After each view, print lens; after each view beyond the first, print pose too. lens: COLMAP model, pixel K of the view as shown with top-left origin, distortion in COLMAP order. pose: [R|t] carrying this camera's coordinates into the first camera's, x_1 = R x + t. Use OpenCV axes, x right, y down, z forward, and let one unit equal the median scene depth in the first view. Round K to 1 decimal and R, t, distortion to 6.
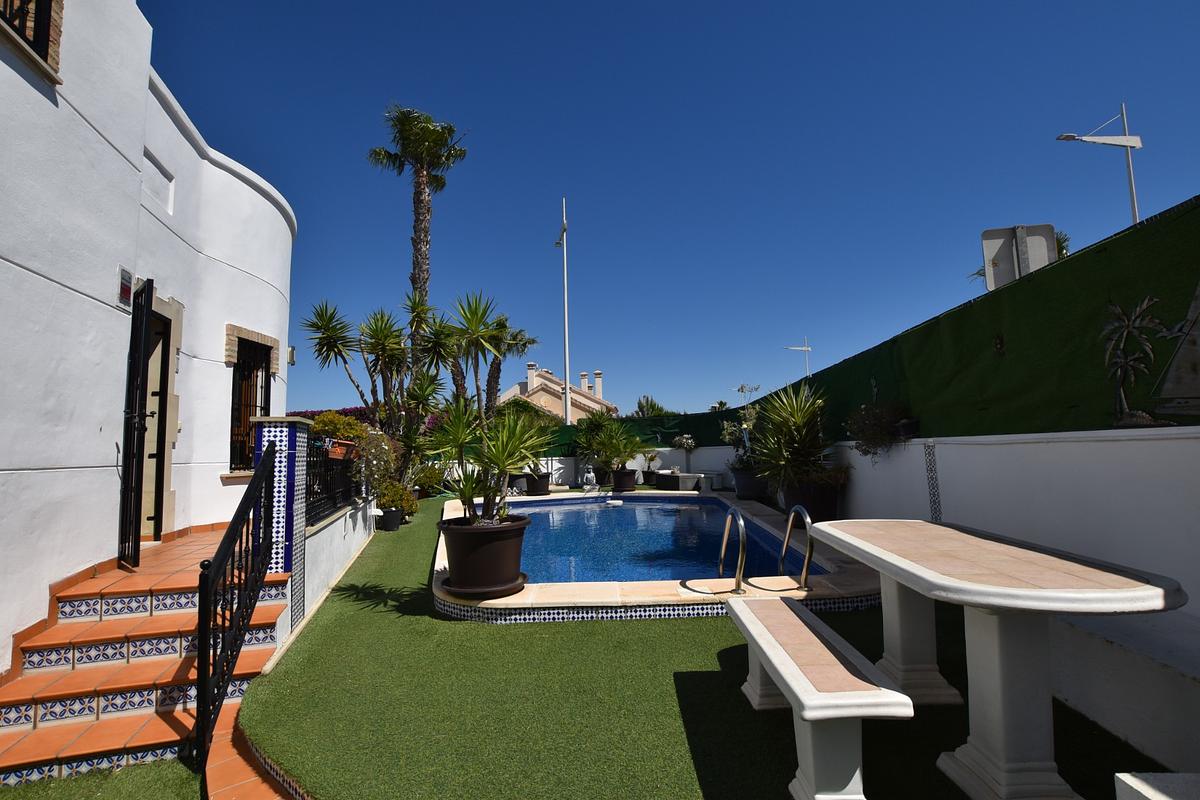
lens RADIAL K [[528.2, 0, 601.1], [0, 528.2, 402.6], [0, 0, 1]] dist [-0.037797, 0.007860]
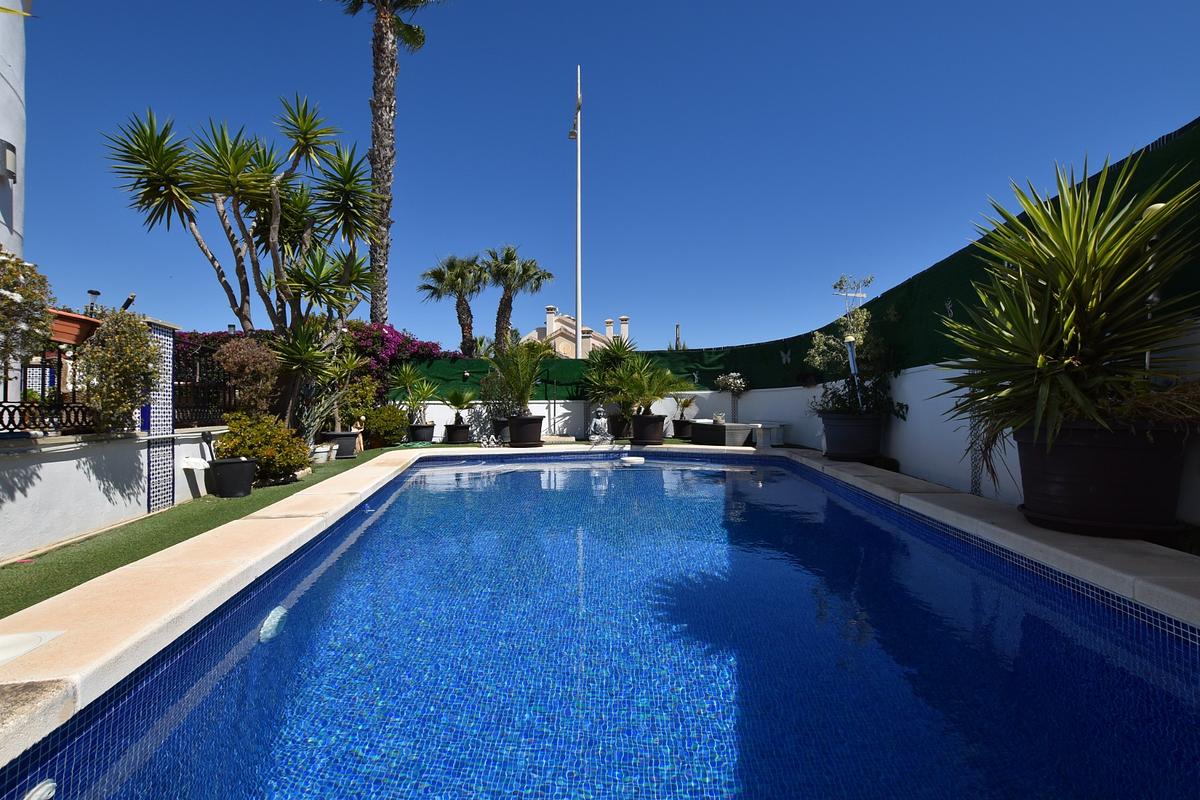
lens RADIAL K [[528.2, 0, 601.1], [0, 528.2, 402.6], [0, 0, 1]] dist [-0.037797, 0.007860]
pose [[0.998362, 0.022454, -0.052621, 0.018141], [-0.018318, 0.996800, 0.077808, 0.058457], [0.054200, -0.076717, 0.995579, 0.299411]]
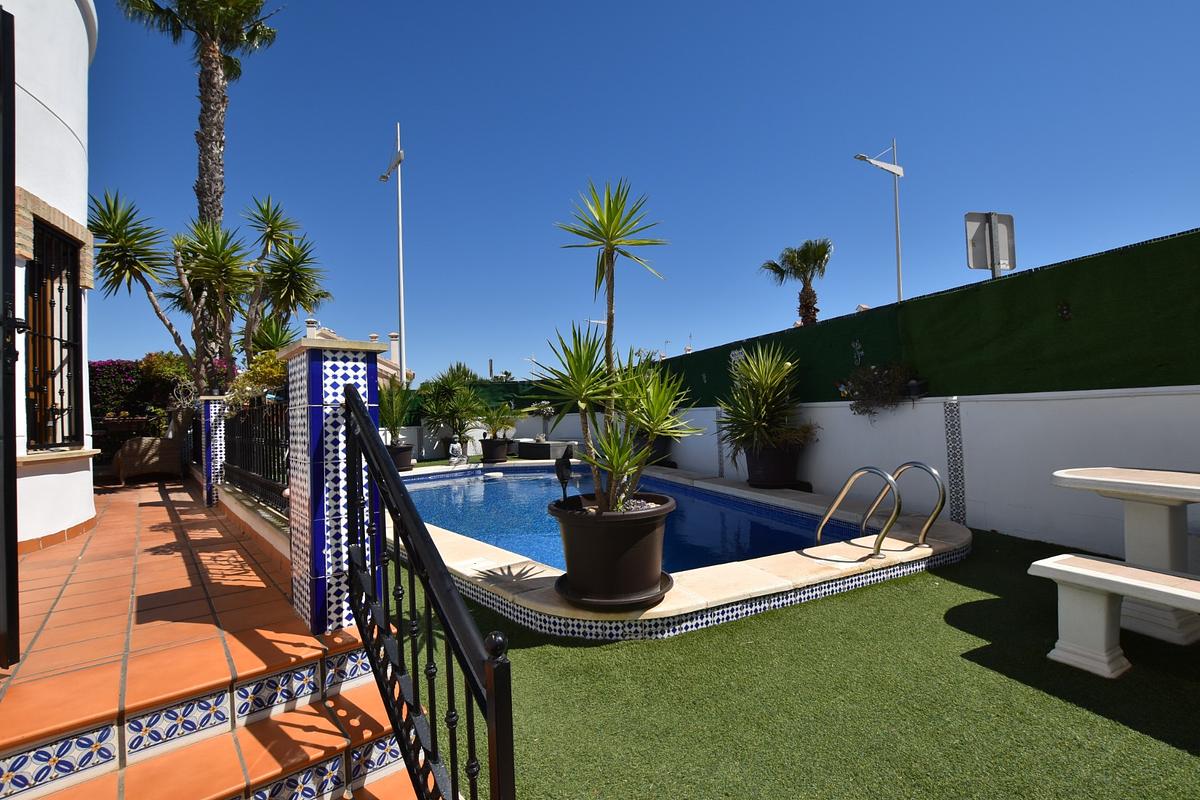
lens RADIAL K [[528.2, 0, 601.1], [0, 528.2, 402.6], [0, 0, 1]] dist [-0.037797, 0.007860]
pose [[0.912458, 0.002841, 0.409160, -0.164816], [-0.025592, 0.998414, 0.050139, 0.015575], [-0.408369, -0.056221, 0.911084, 0.107269]]
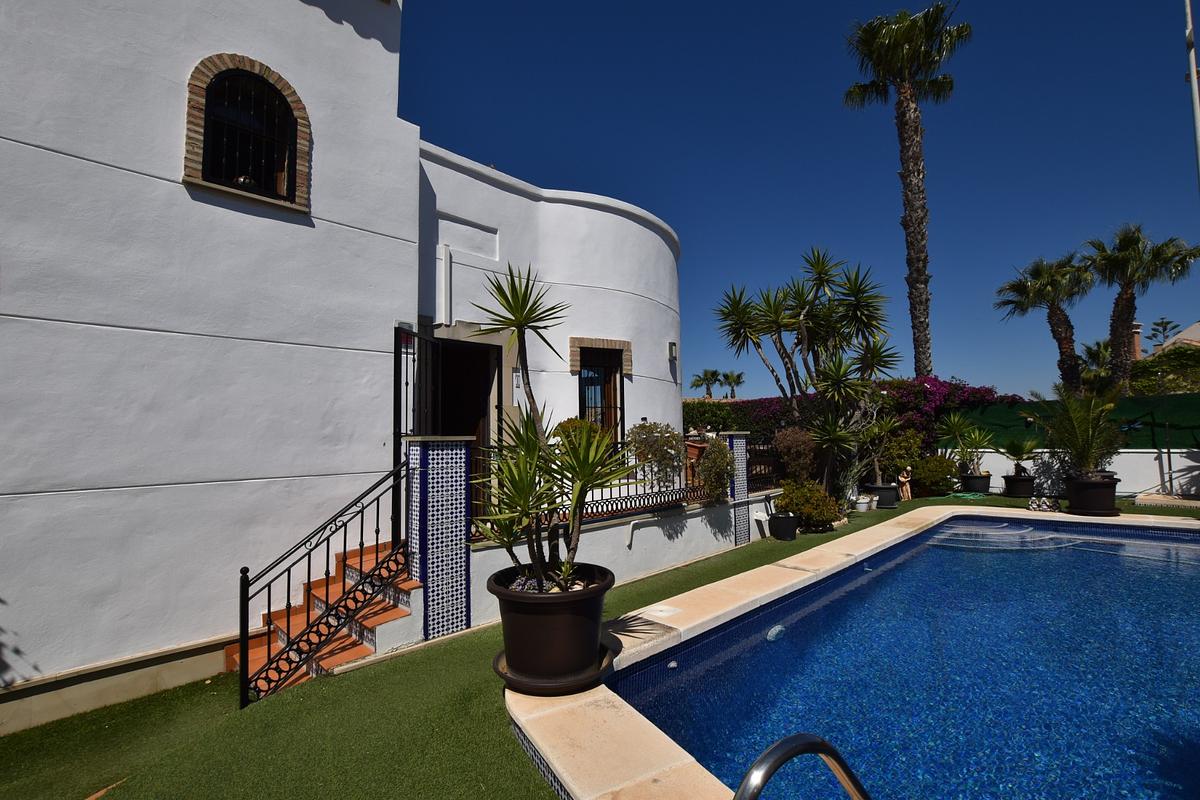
lens RADIAL K [[528.2, 0, 601.1], [0, 528.2, 402.6], [0, 0, 1]] dist [-0.037797, 0.007860]
pose [[0.467512, -0.038272, -0.883158, 0.142480], [0.085790, 0.996311, 0.002239, -0.003252], [0.879814, -0.076813, 0.469071, 0.228196]]
